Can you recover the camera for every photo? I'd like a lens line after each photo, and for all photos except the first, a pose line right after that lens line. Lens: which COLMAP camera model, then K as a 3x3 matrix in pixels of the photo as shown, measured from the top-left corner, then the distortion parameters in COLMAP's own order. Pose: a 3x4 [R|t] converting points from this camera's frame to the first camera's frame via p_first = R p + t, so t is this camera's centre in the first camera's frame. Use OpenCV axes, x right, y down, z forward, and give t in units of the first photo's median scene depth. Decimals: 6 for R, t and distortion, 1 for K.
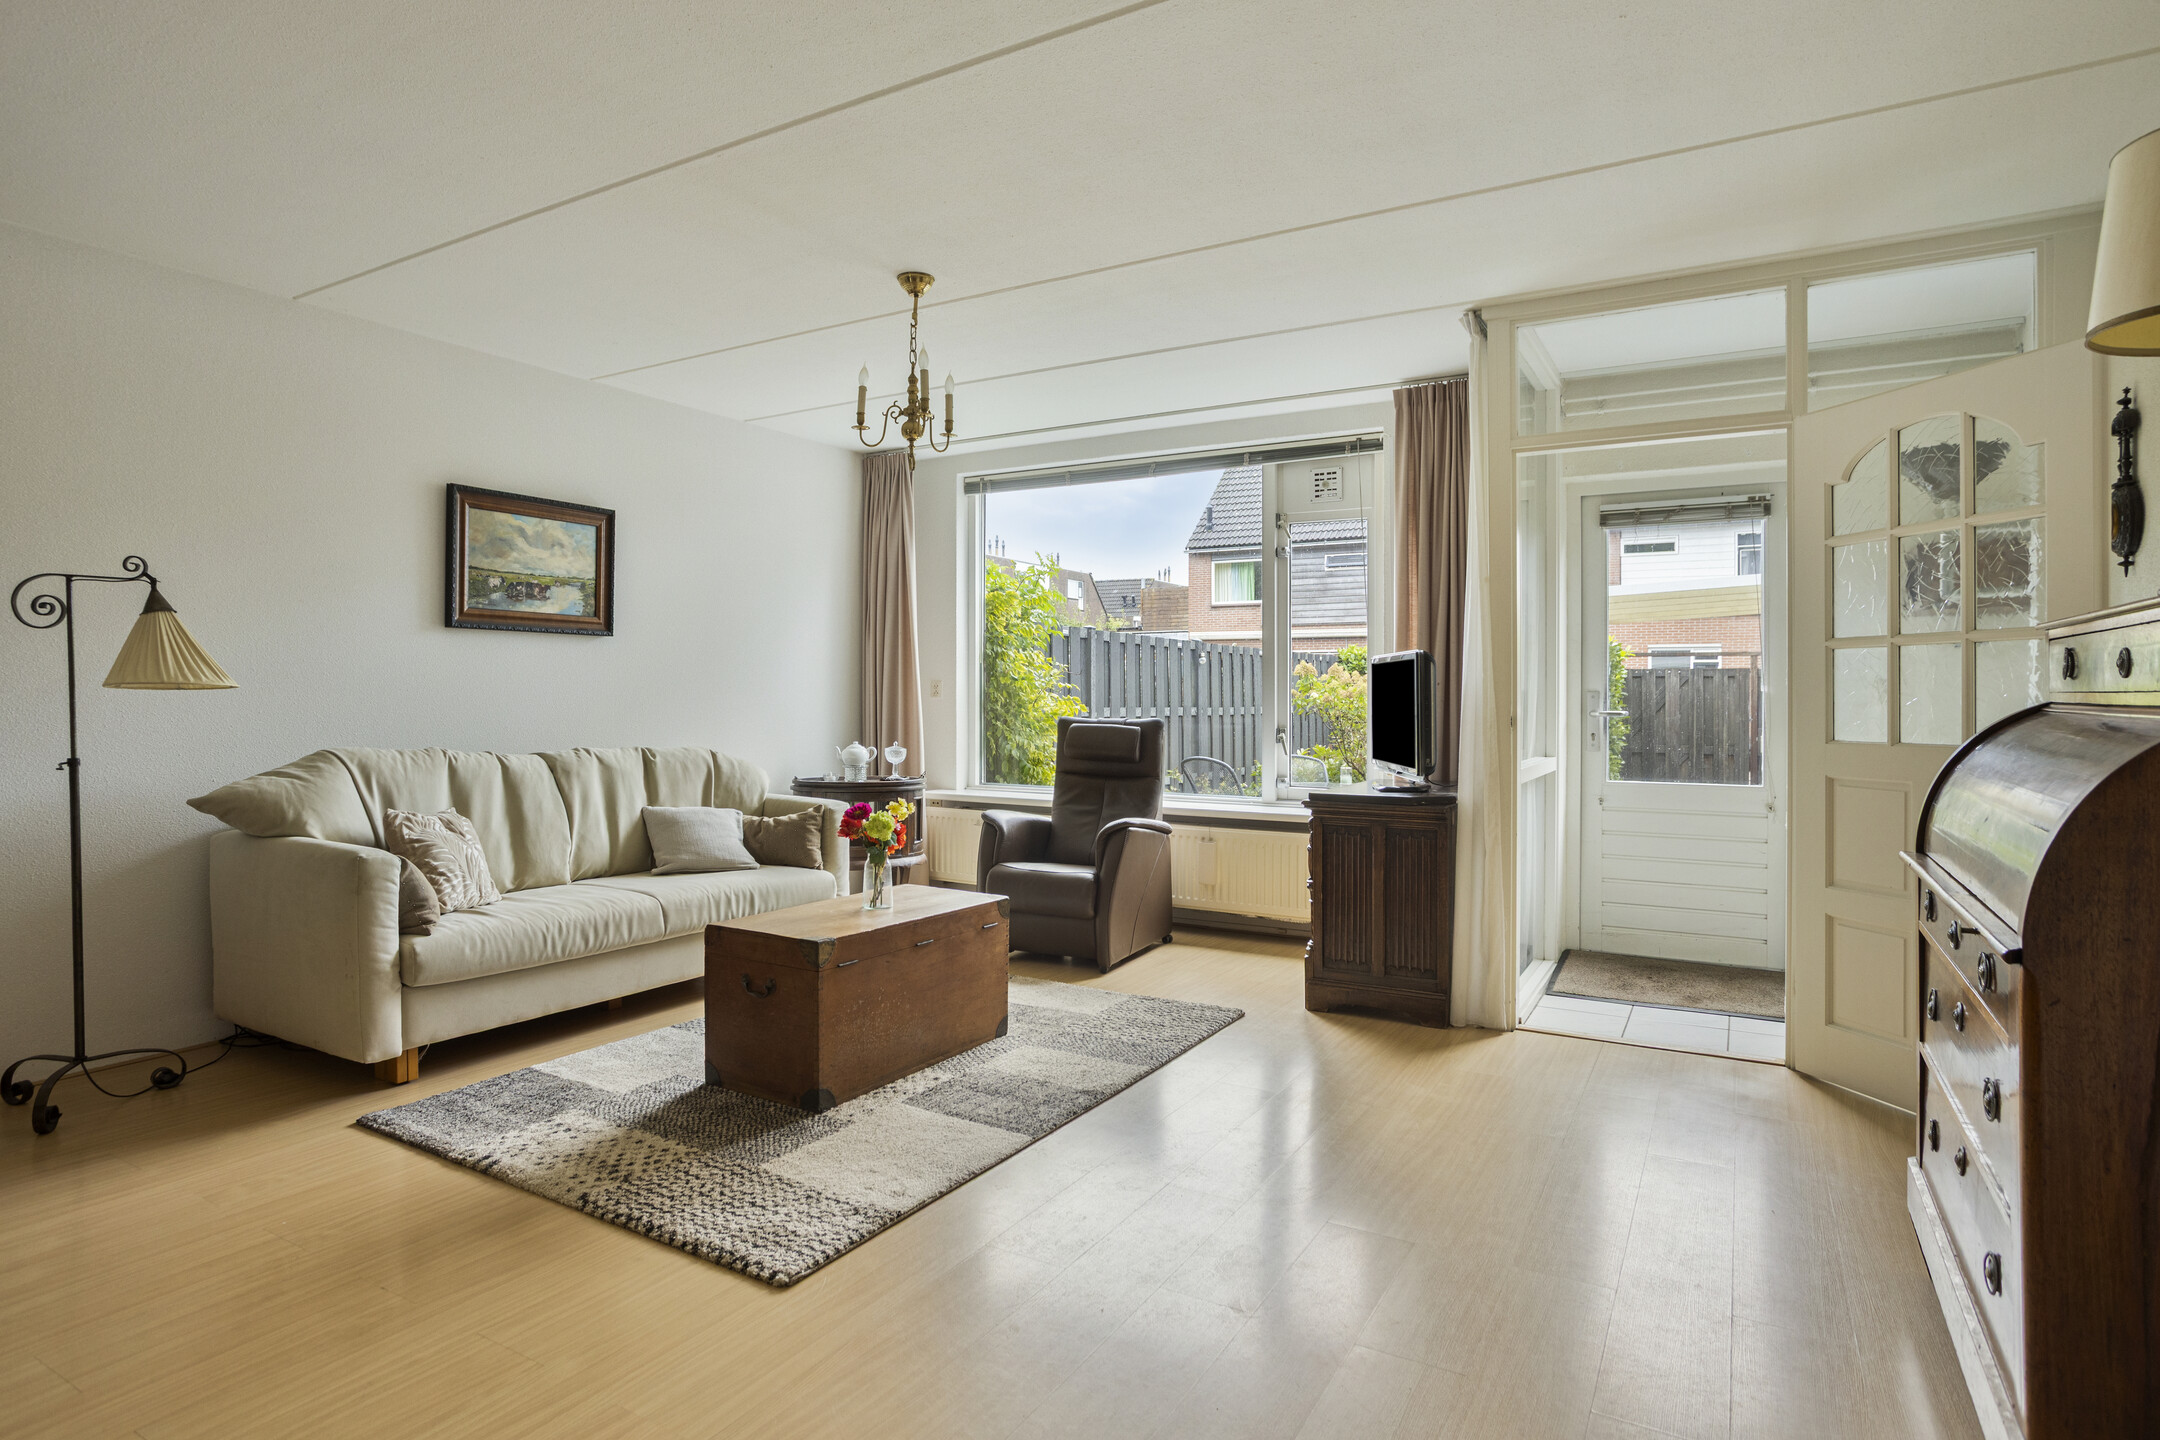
lens RADIAL K [[1158.0, 0, 1079.0], [0, 1158.0, 692.5], [0, 0, 1]] dist [-0.056866, 0.036468]
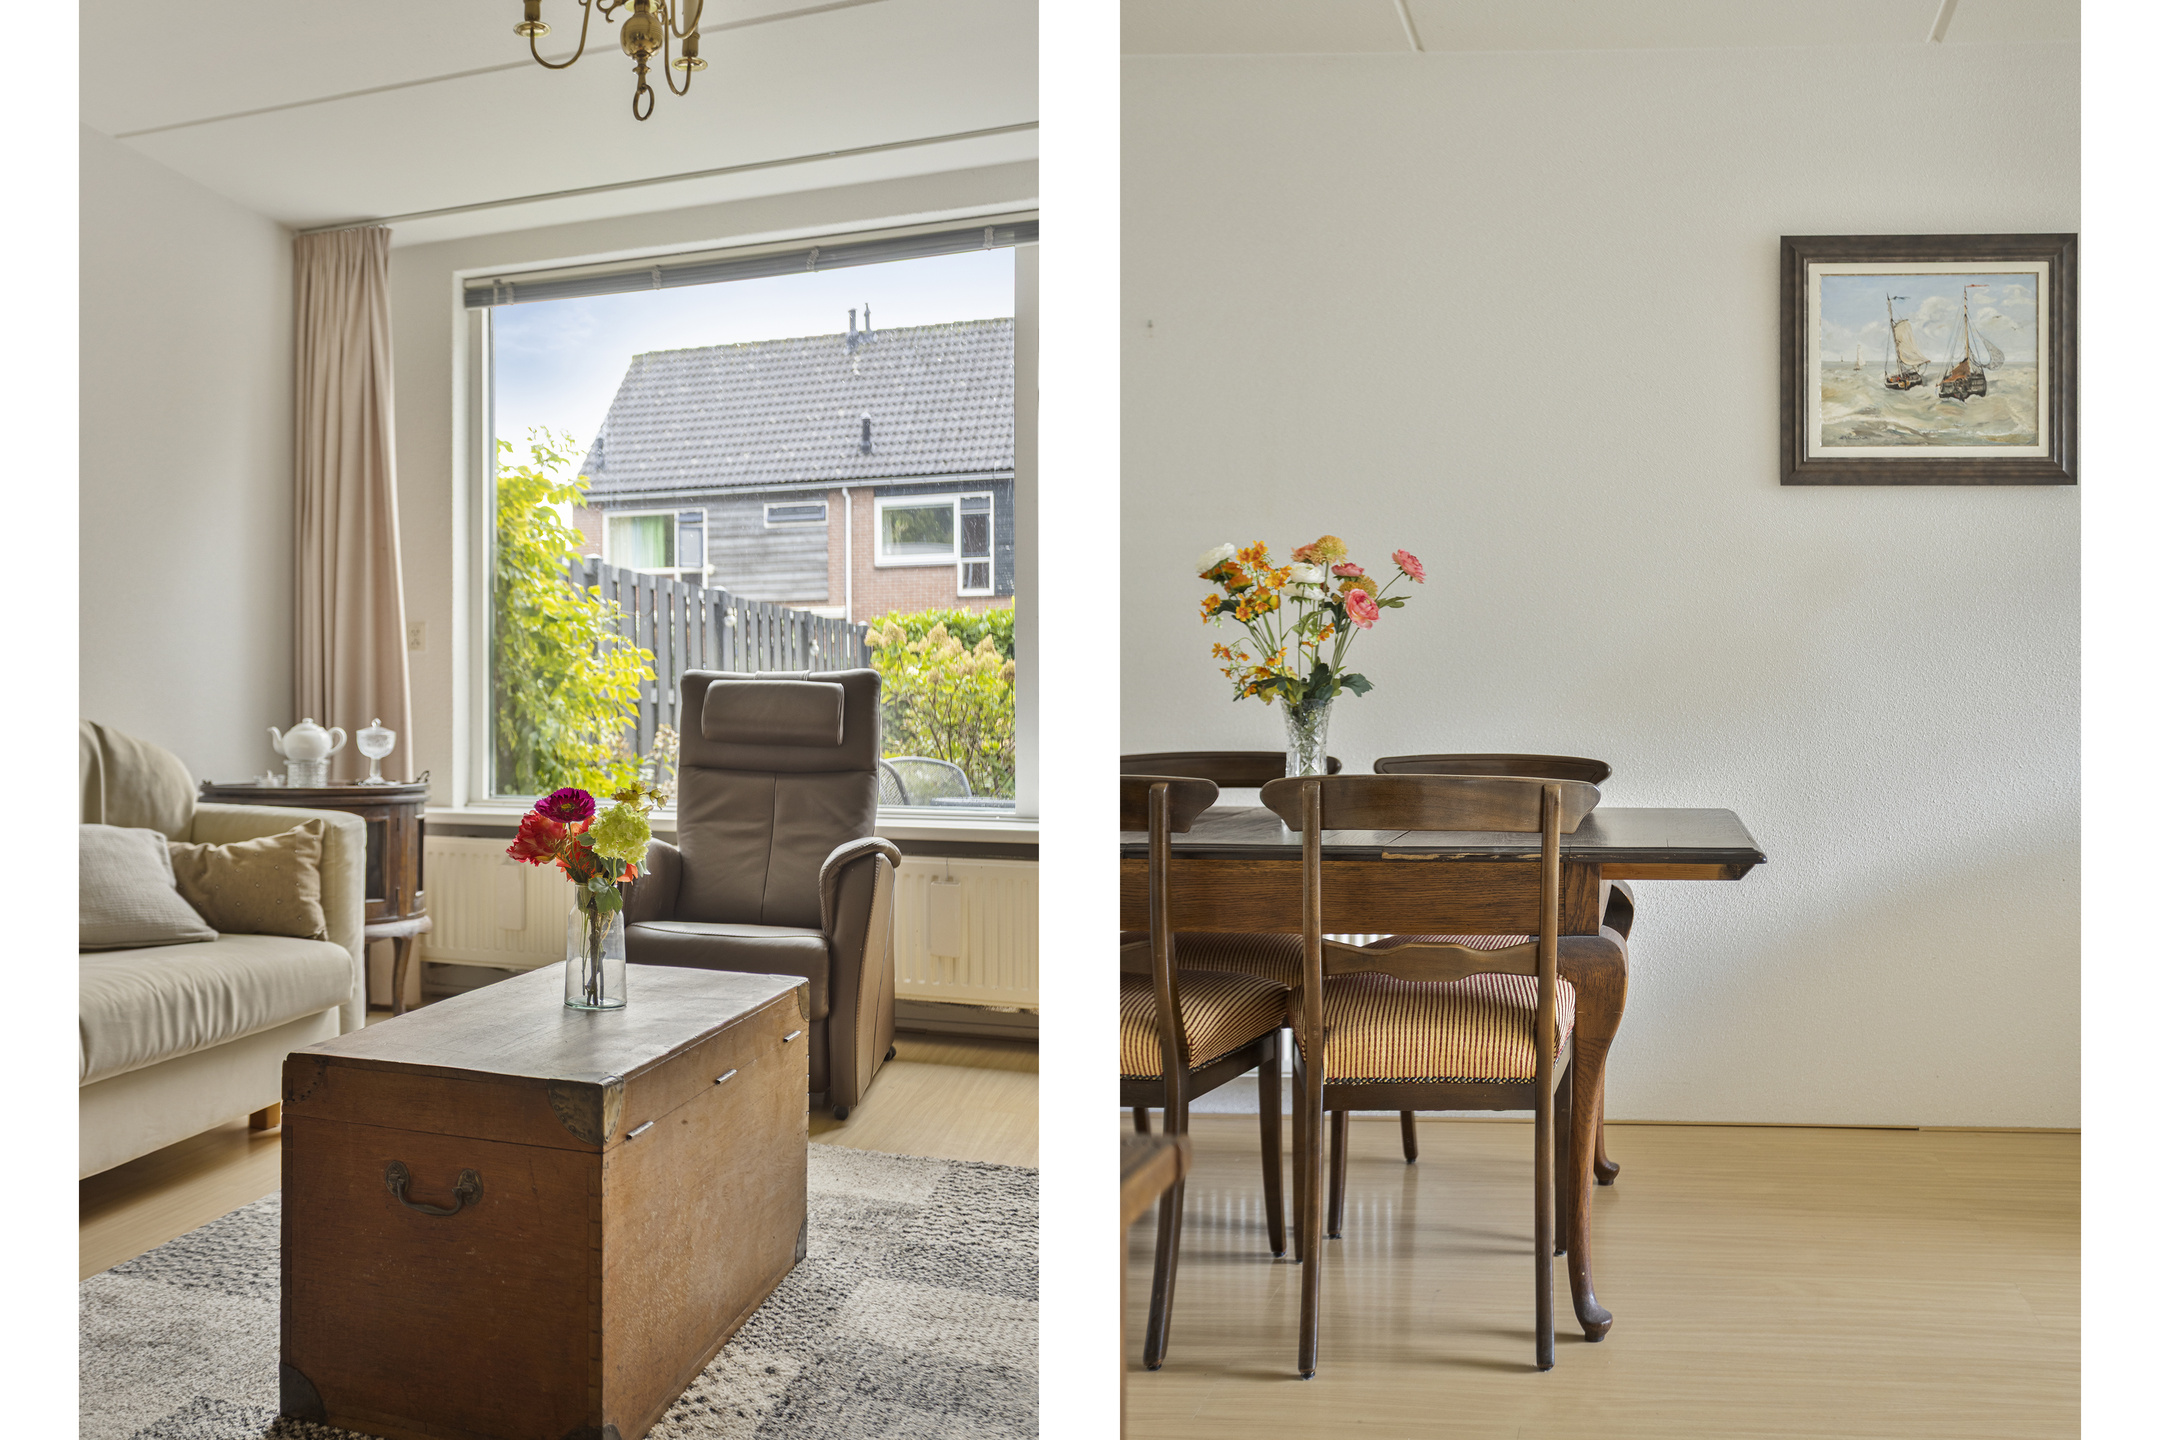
lens RADIAL K [[1598.4, 0, 567.4], [0, 1598.4, 693.9], [0, 0, 1]] dist [-0.001377, -0.001325]
pose [[0.992818, -0.000386, 0.119635, -0.219559], [0.001503, 0.999956, -0.009245, 0.051238], [-0.119626, 0.009359, 0.992775, 0.278931]]
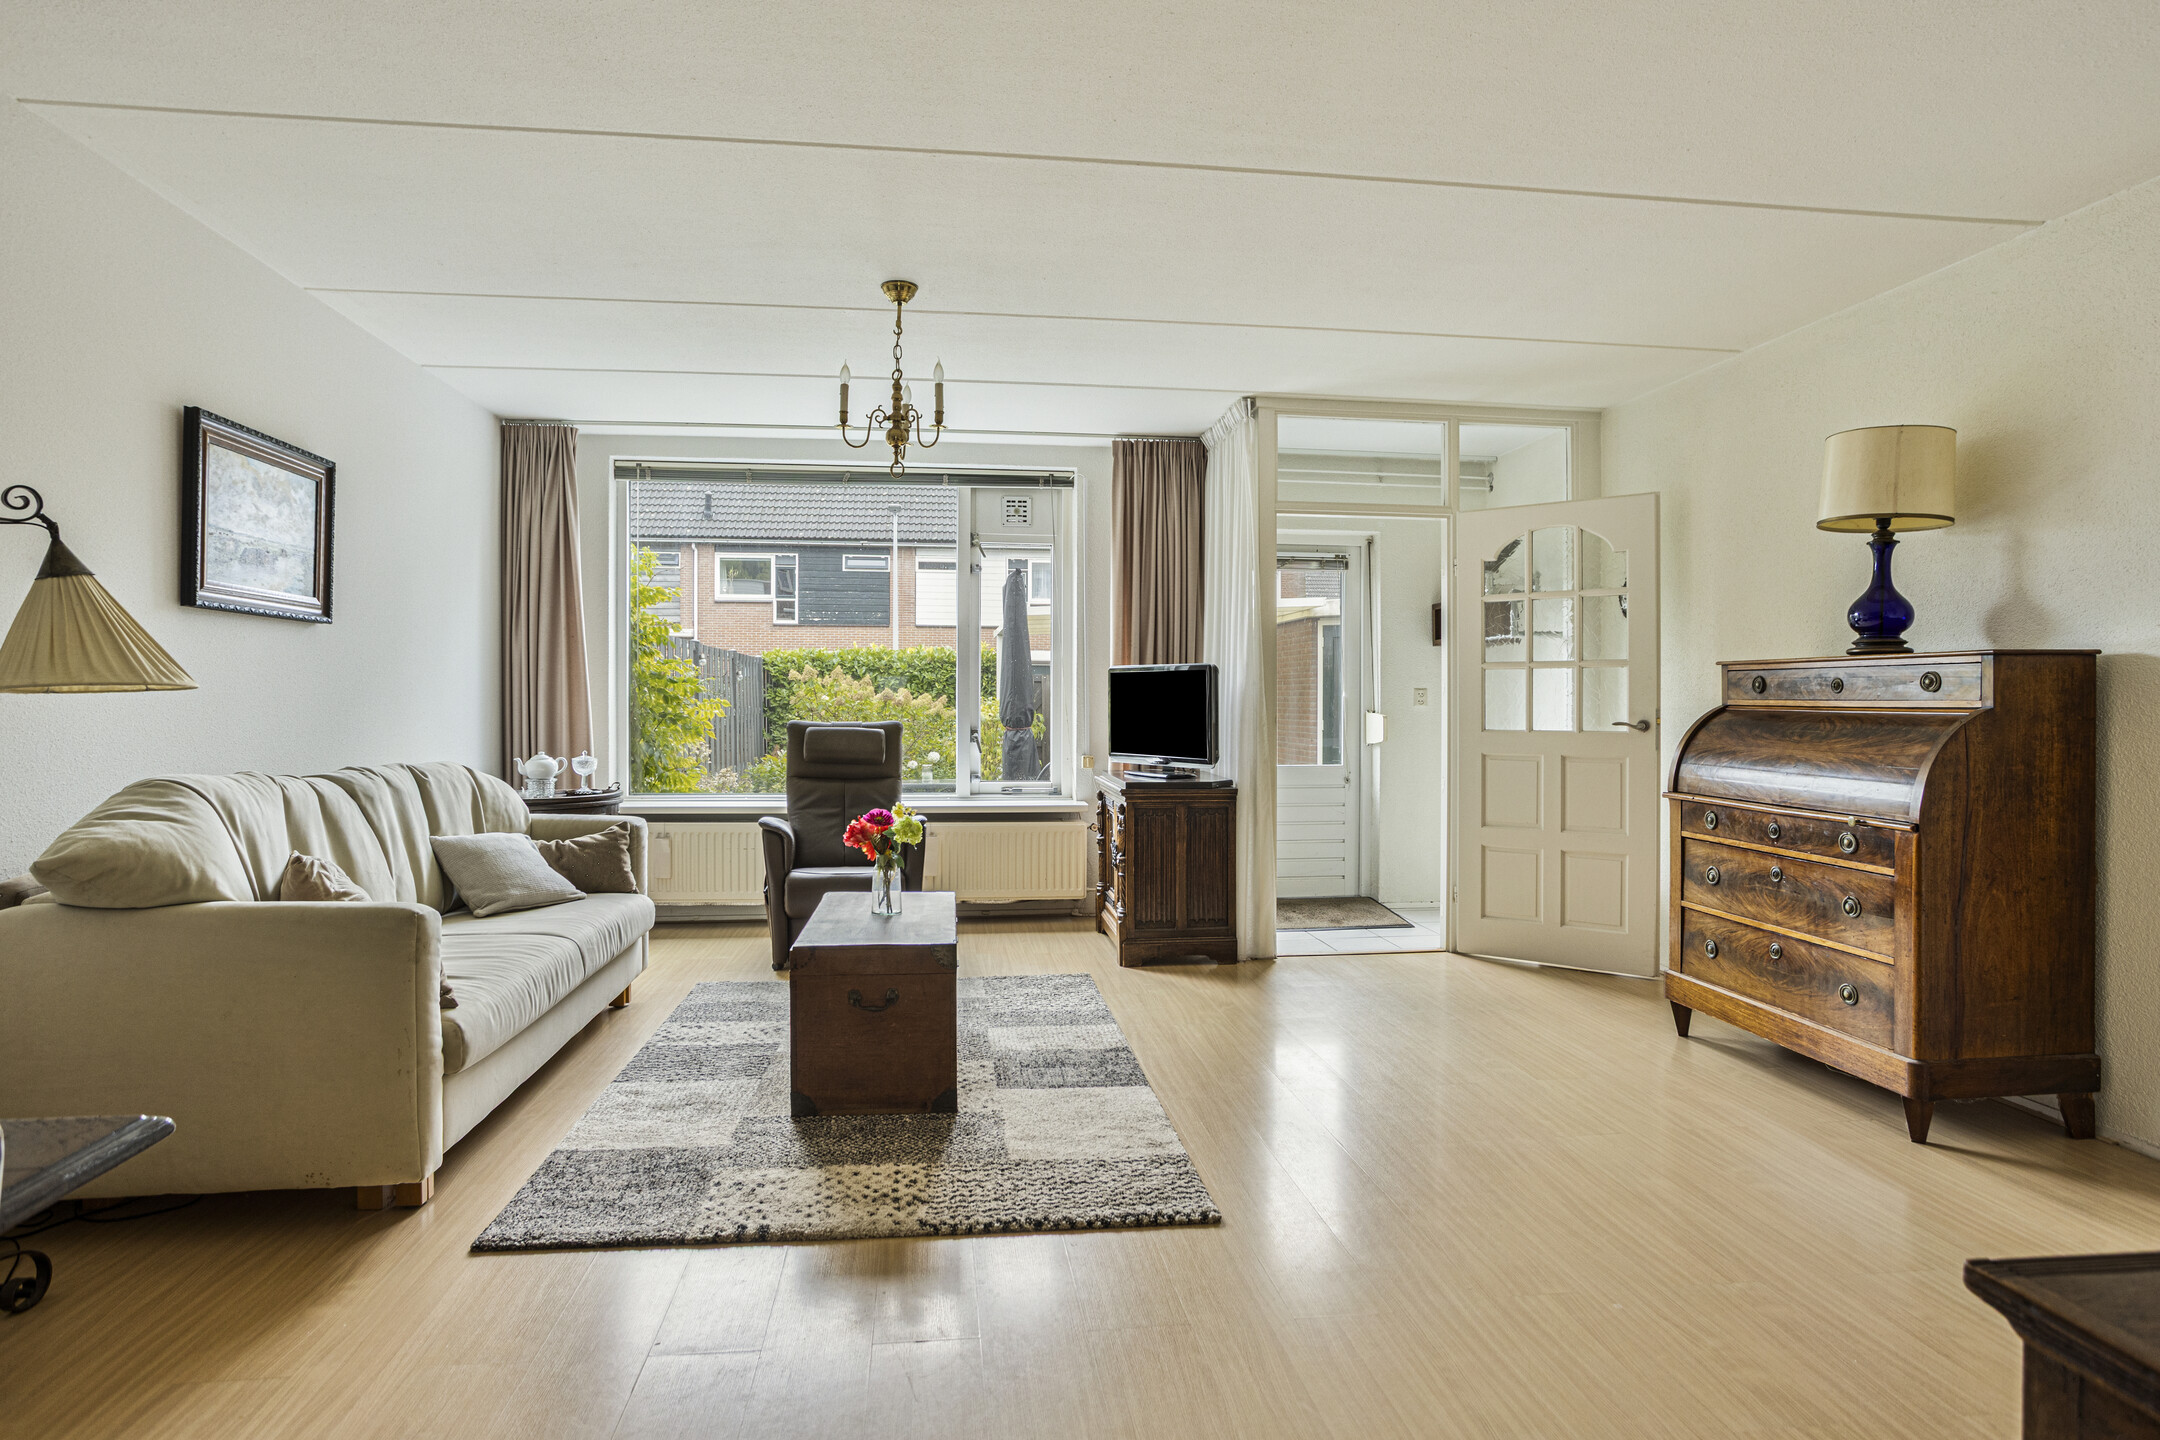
lens RADIAL K [[1158.0, 0, 1079.0], [0, 1158.0, 692.5], [0, 0, 1]] dist [-0.056866, 0.036468]
pose [[0.794038, 0.003583, 0.607858, -0.539866], [-0.003098, 0.999993, -0.001848, -0.002548], [-0.607860, -0.000416, 0.794044, 0.088785]]
